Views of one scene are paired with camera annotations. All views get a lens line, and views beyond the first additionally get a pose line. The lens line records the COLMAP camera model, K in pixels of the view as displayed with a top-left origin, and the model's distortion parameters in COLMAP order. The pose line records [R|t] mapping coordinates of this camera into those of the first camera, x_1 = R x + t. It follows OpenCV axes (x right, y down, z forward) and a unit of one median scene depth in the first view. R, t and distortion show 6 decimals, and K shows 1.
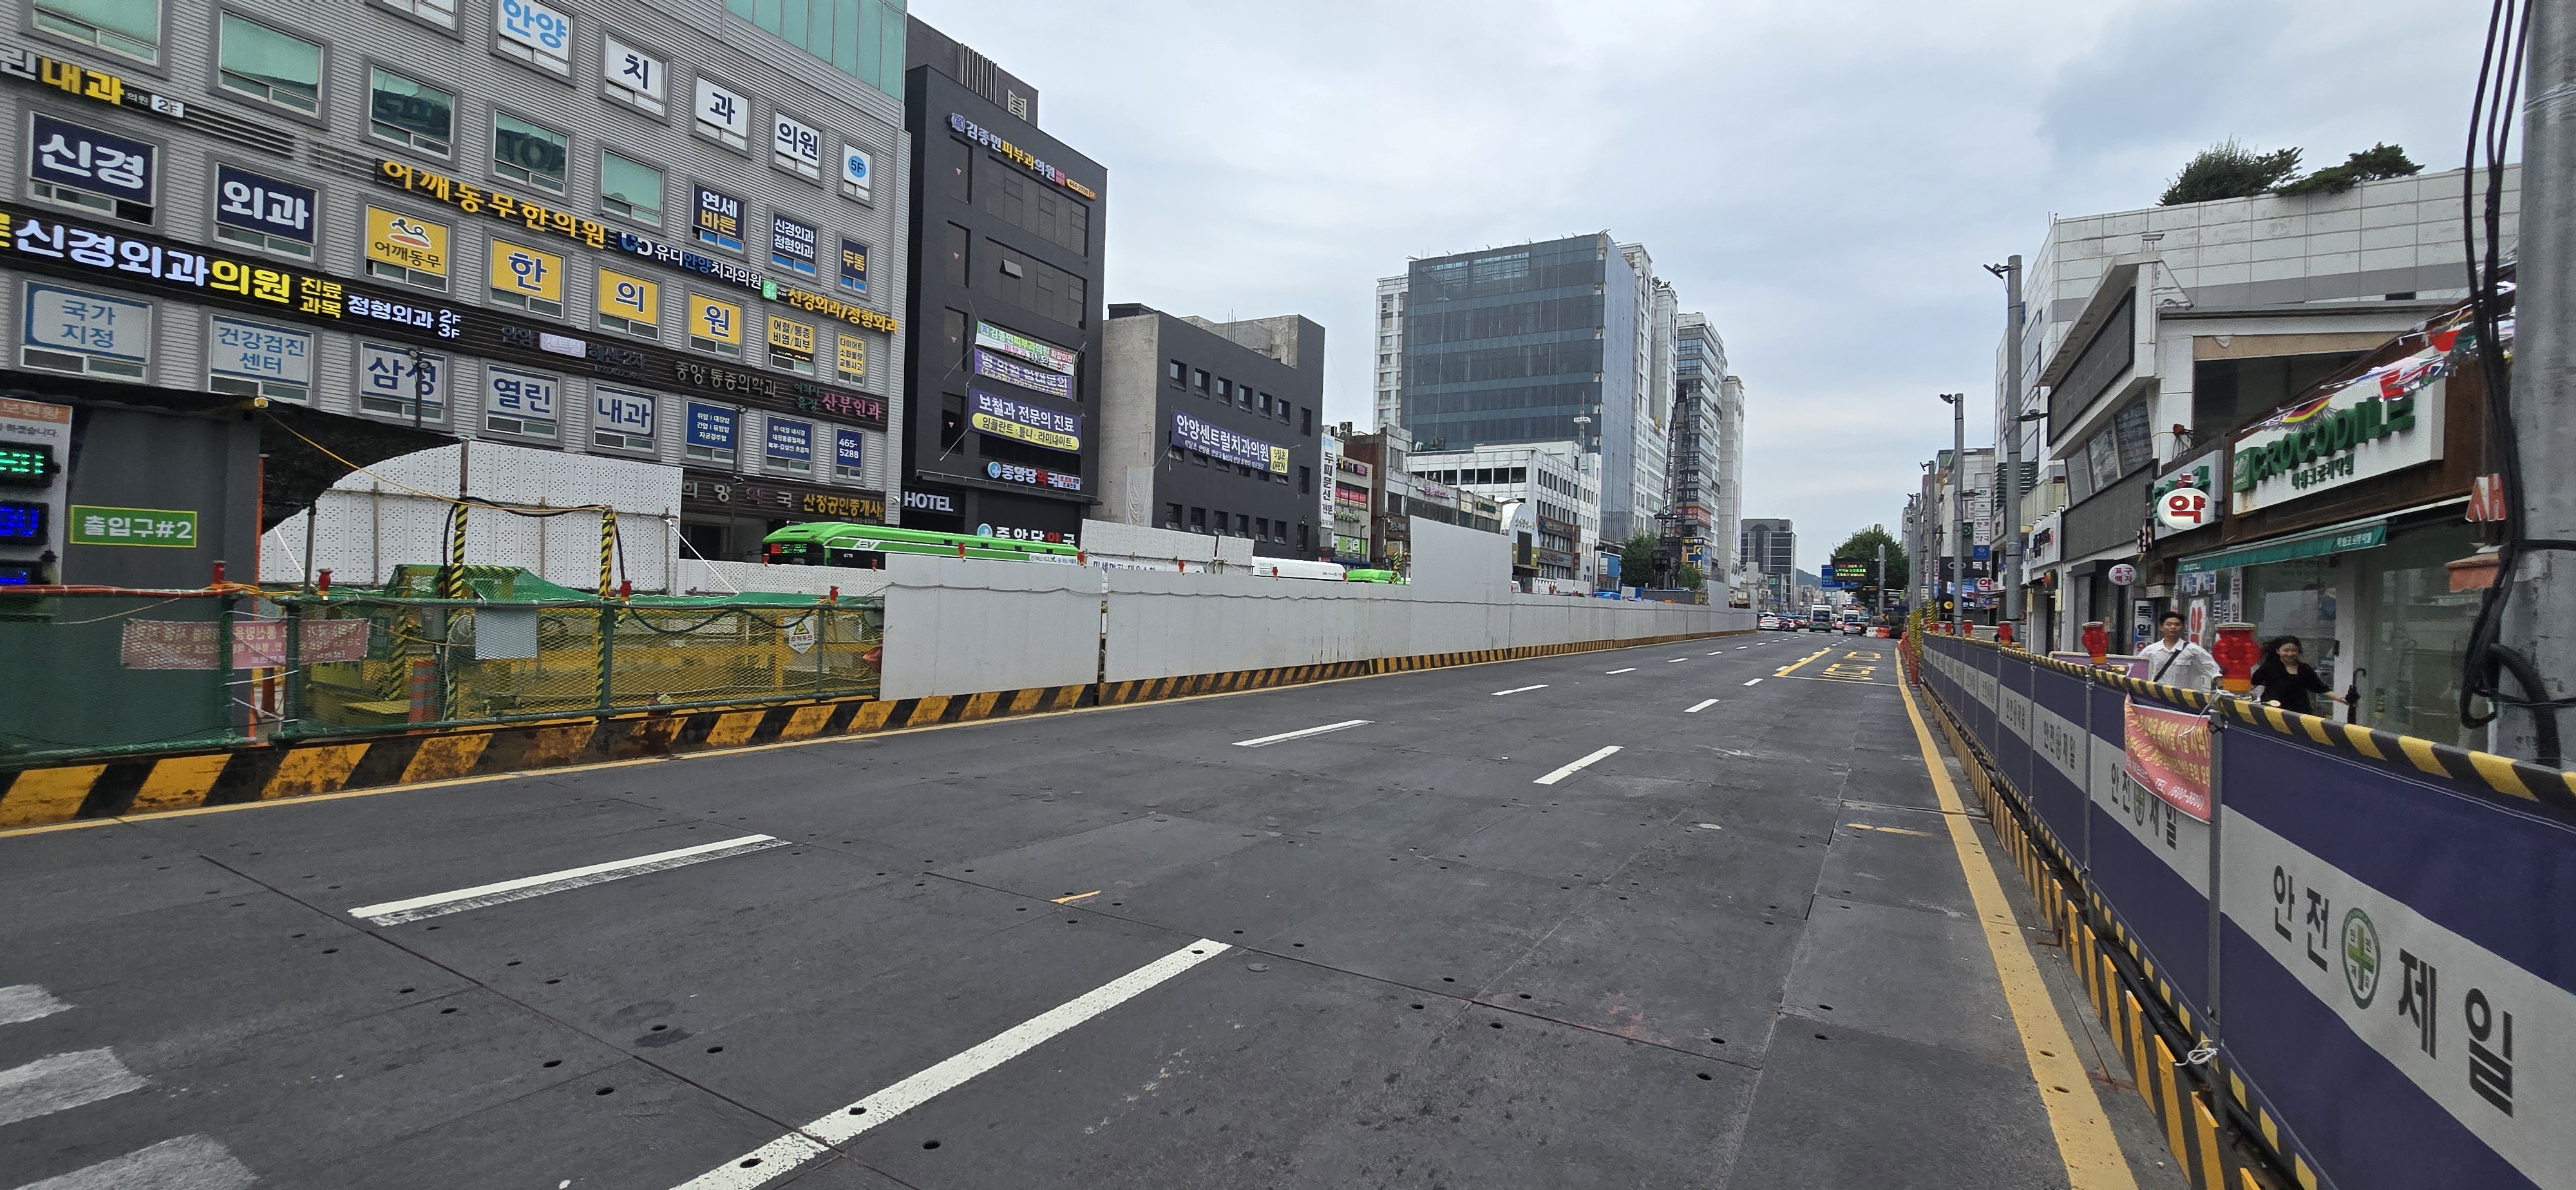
lens RADIAL K [[1043.9, 0, 1290.6], [0, 1043.9, 595.3], [0, 0, 1]] dist [-0.001822, -0.000473]
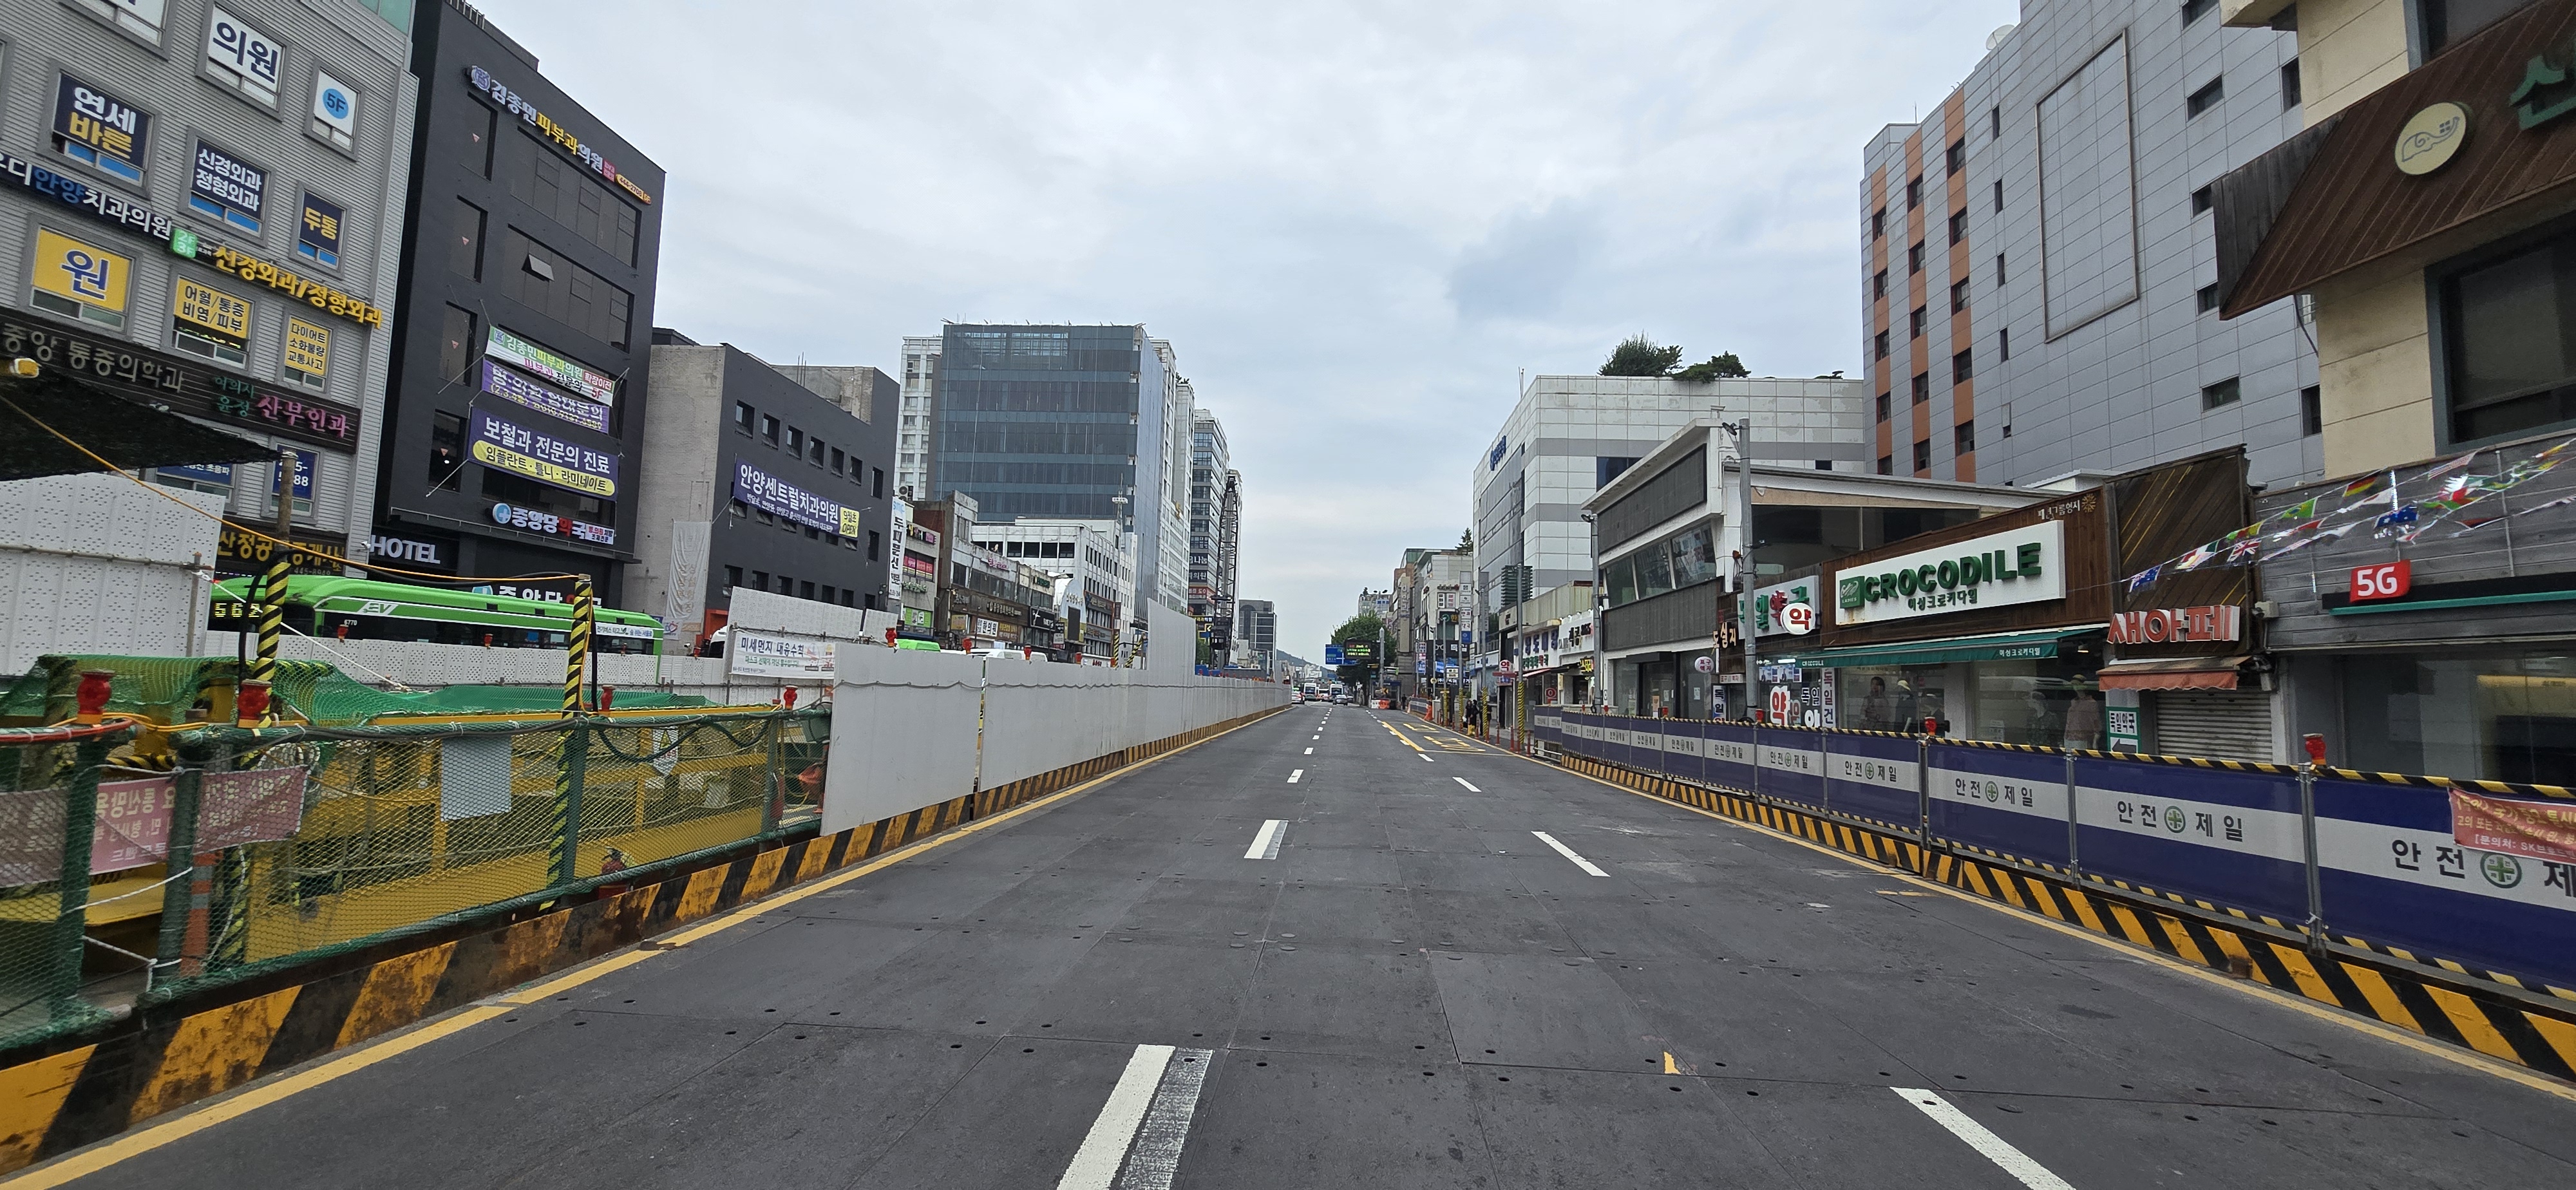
lens RADIAL K [[1043.9, 0, 1277.2], [0, 1043.9, 594.3], [0, 0, 1]] dist [-0.001822, -0.000473]
pose [[0.894258, 0.036061, 0.446096, -0.142025], [-0.004520, 0.997425, -0.071569, -0.007090], [-0.447529, 0.061985, 0.892119, 0.050805]]
